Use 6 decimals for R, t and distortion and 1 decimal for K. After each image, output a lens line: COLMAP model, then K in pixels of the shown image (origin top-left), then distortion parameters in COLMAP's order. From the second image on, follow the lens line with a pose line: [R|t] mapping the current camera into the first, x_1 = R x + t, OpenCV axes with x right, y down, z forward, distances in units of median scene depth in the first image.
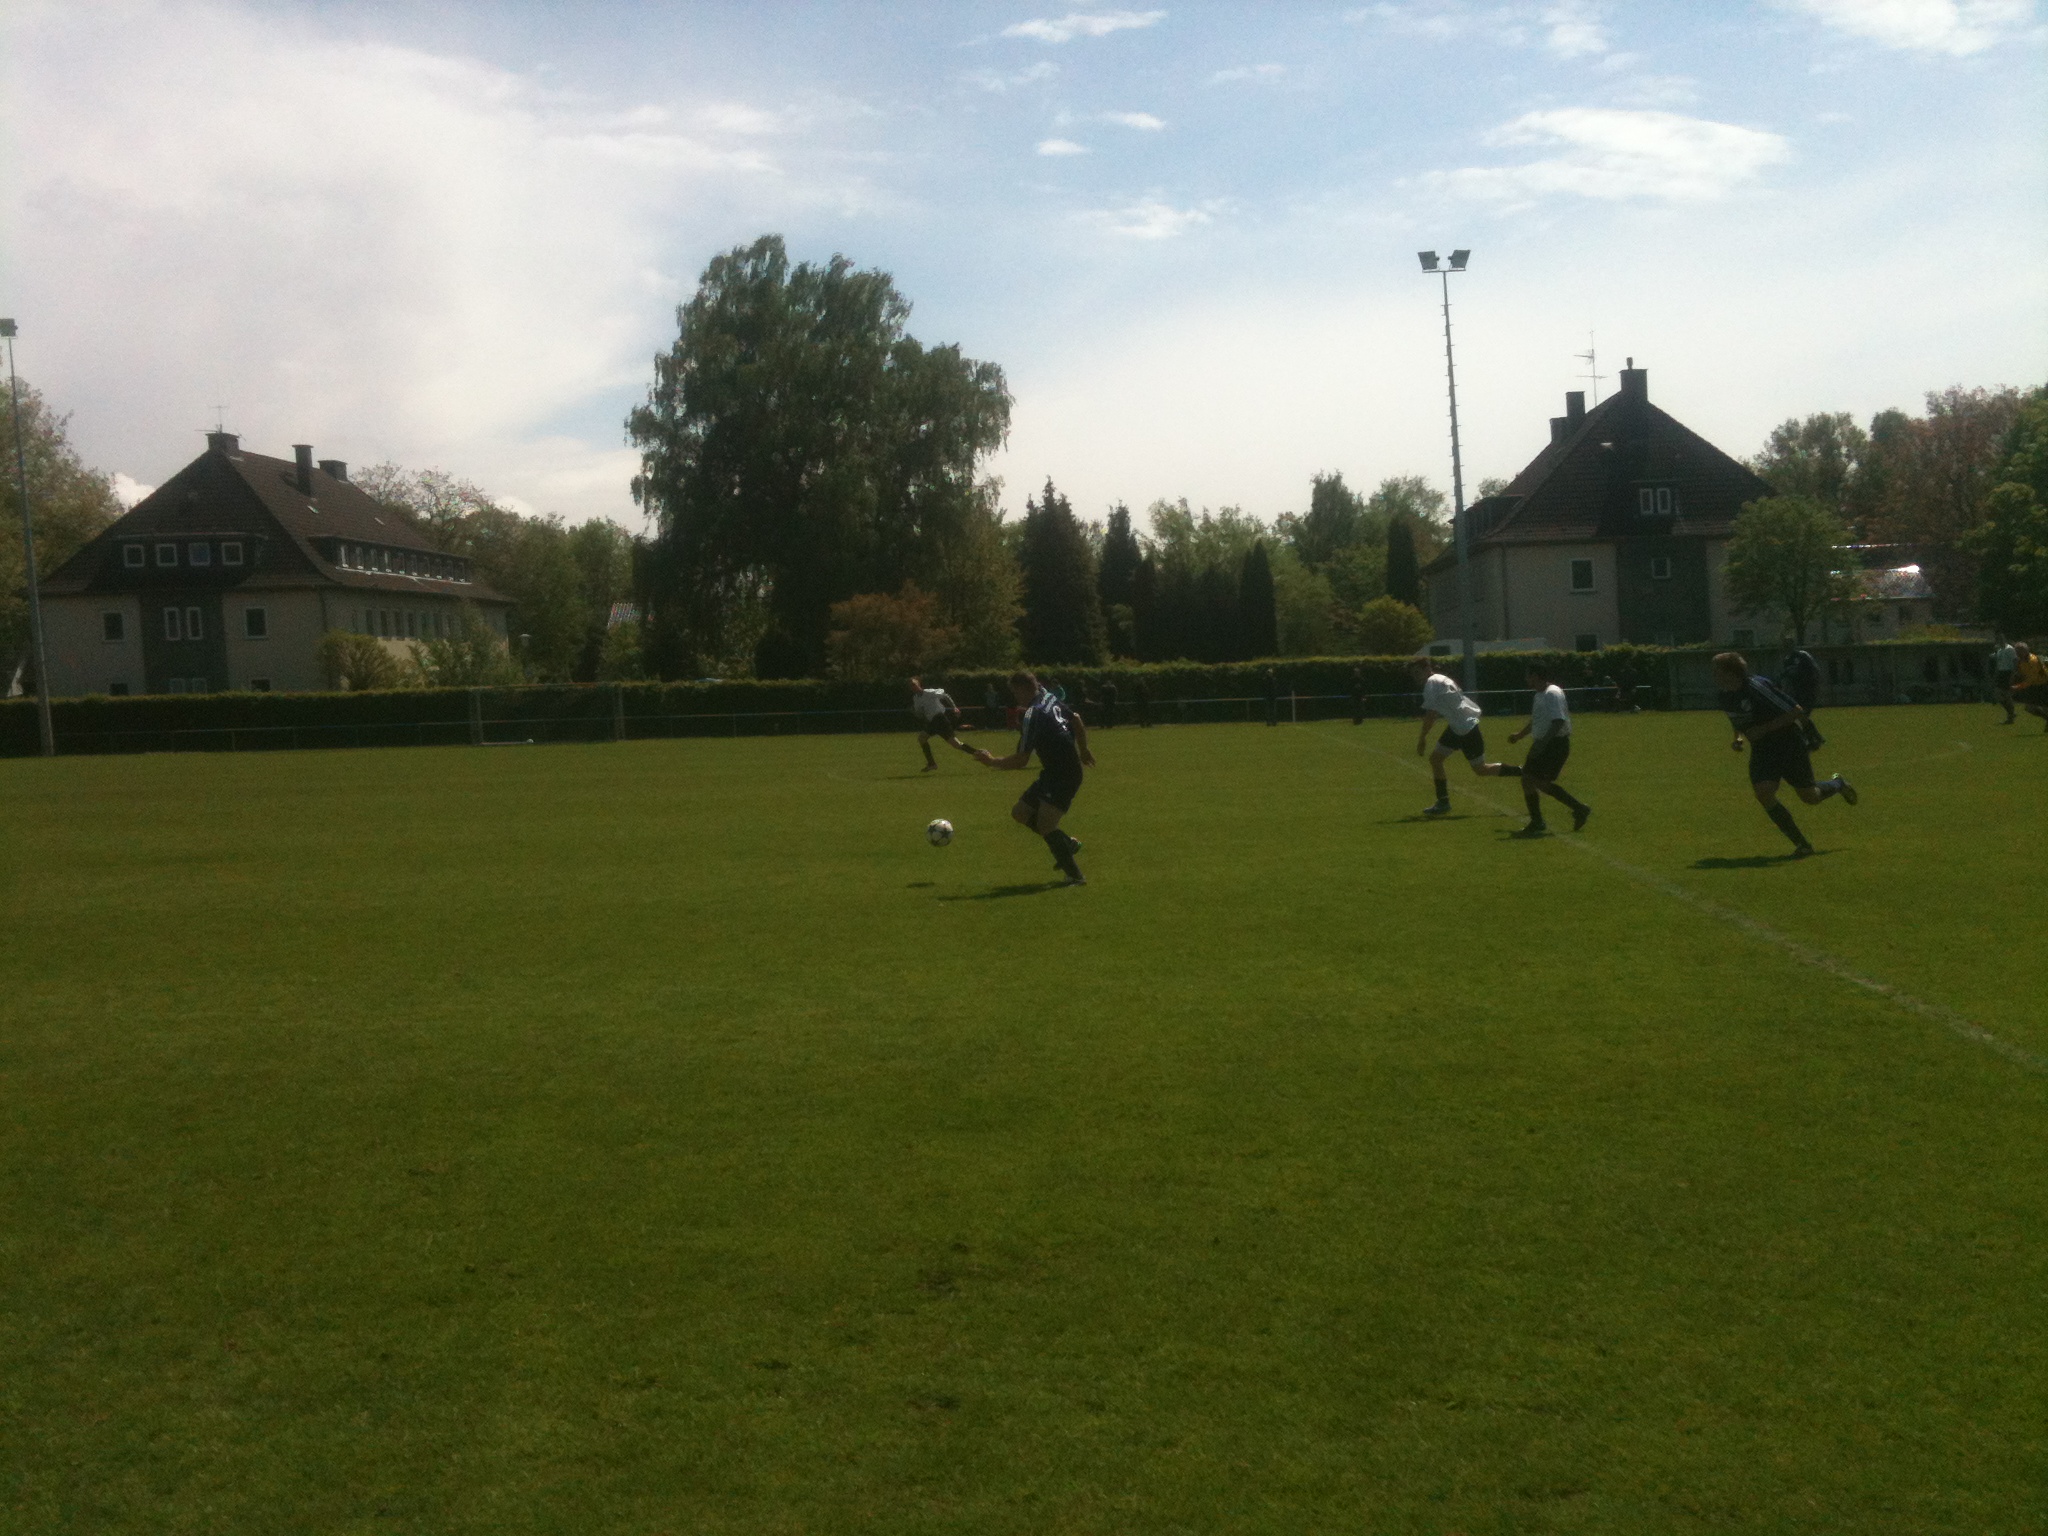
lens RADIAL K [[2218.2, 0, 997.4], [0, 2218.2, 704.7], [0, 0, 1]] dist [0.000109, 0.000000]
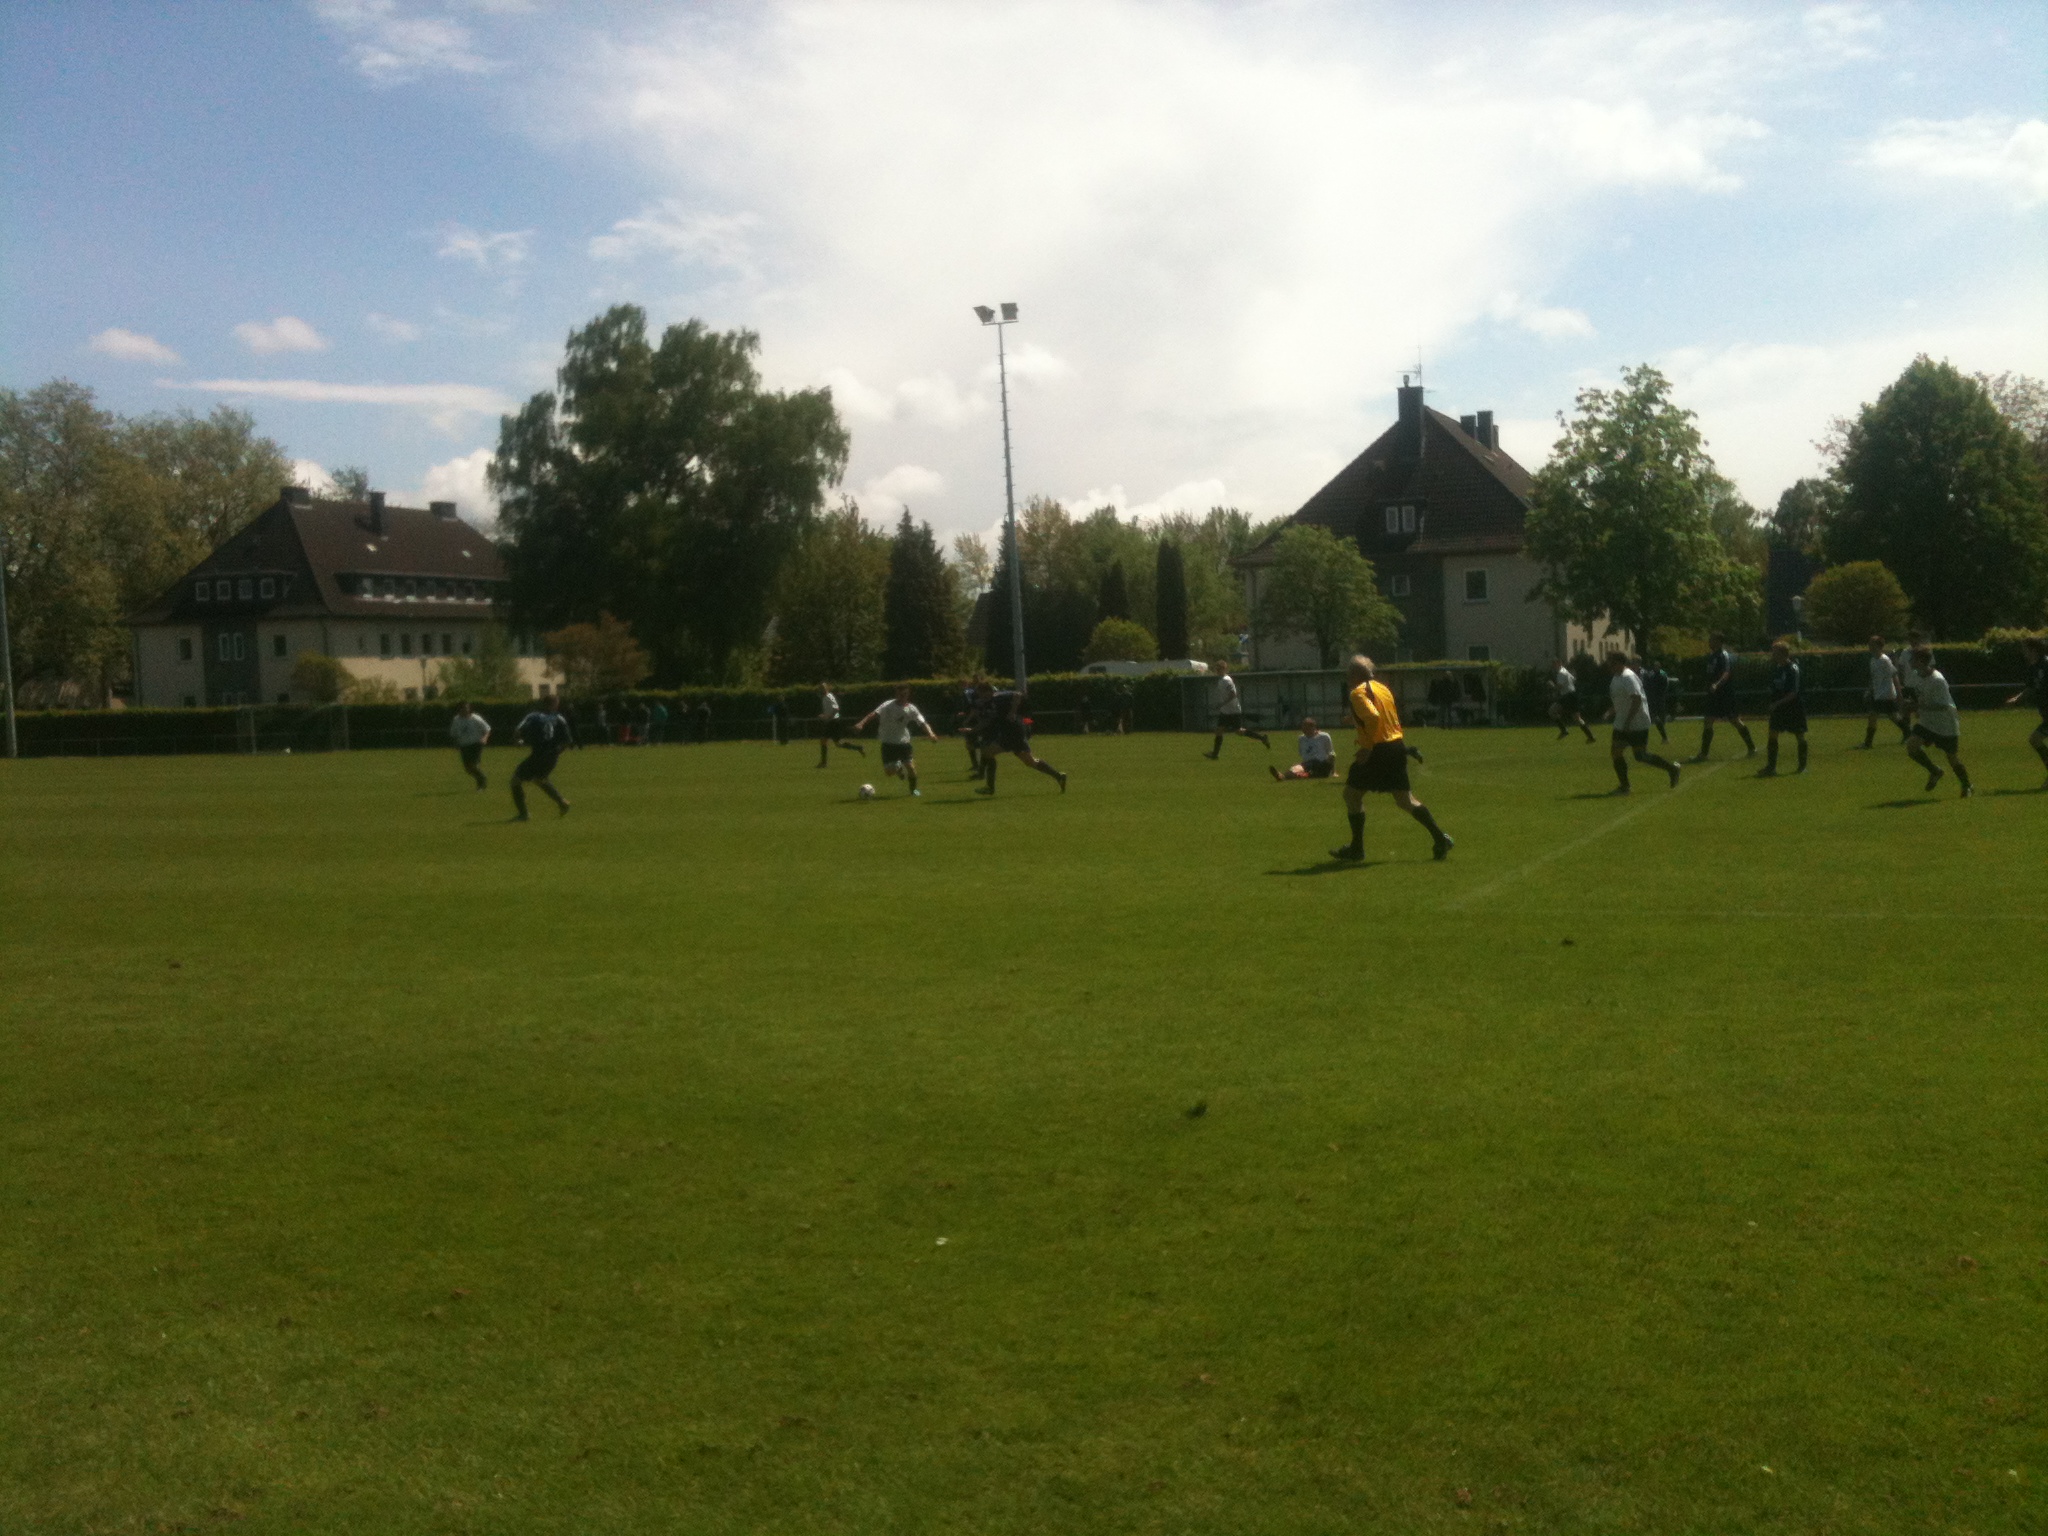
lens RADIAL K [[2218.2, 0, 1018.8], [0, 2218.2, 784.4], [0, 0, 1]] dist [0.000109, 0.000000]
pose [[0.942975, 0.015113, -0.332521, 0.469790], [-0.000152, 0.998988, 0.044972, -0.015778], [0.332864, -0.042357, 0.942023, -0.020969]]
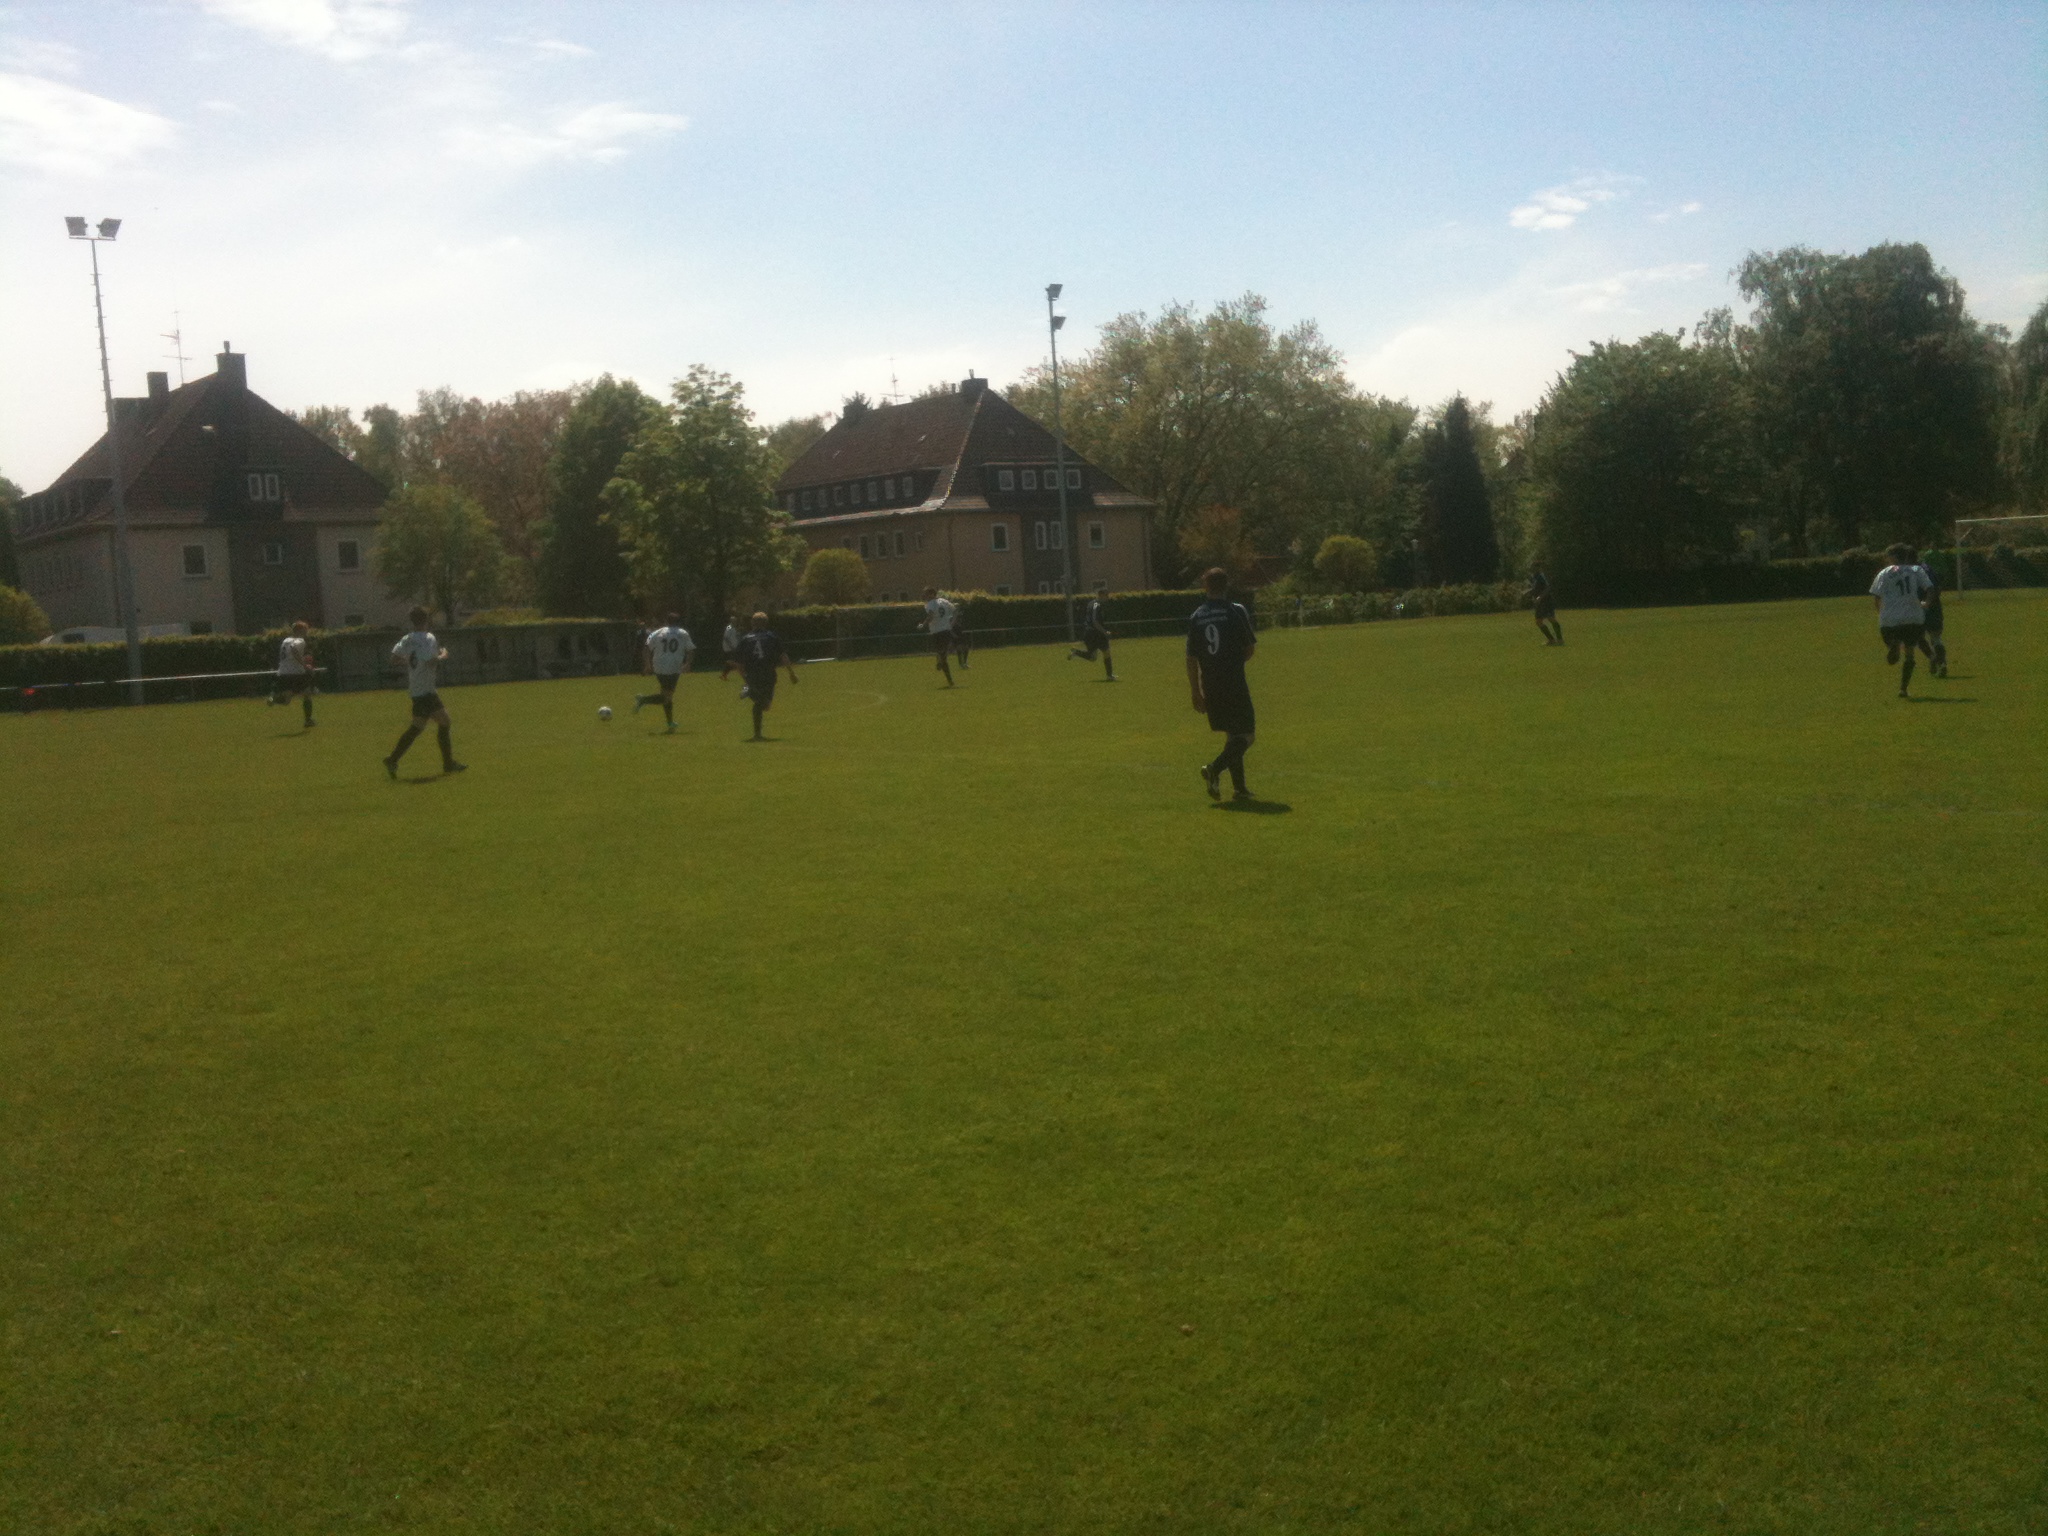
lens RADIAL K [[2218.2, 0, 1015.9], [0, 2218.2, 780.9], [0, 0, 1]] dist [0.000109, 0.000000]
pose [[0.752655, -0.056725, 0.655967, -0.113974], [0.032475, 0.998268, 0.049064, 0.003119], [-0.657614, -0.015626, 0.753193, 0.012952]]
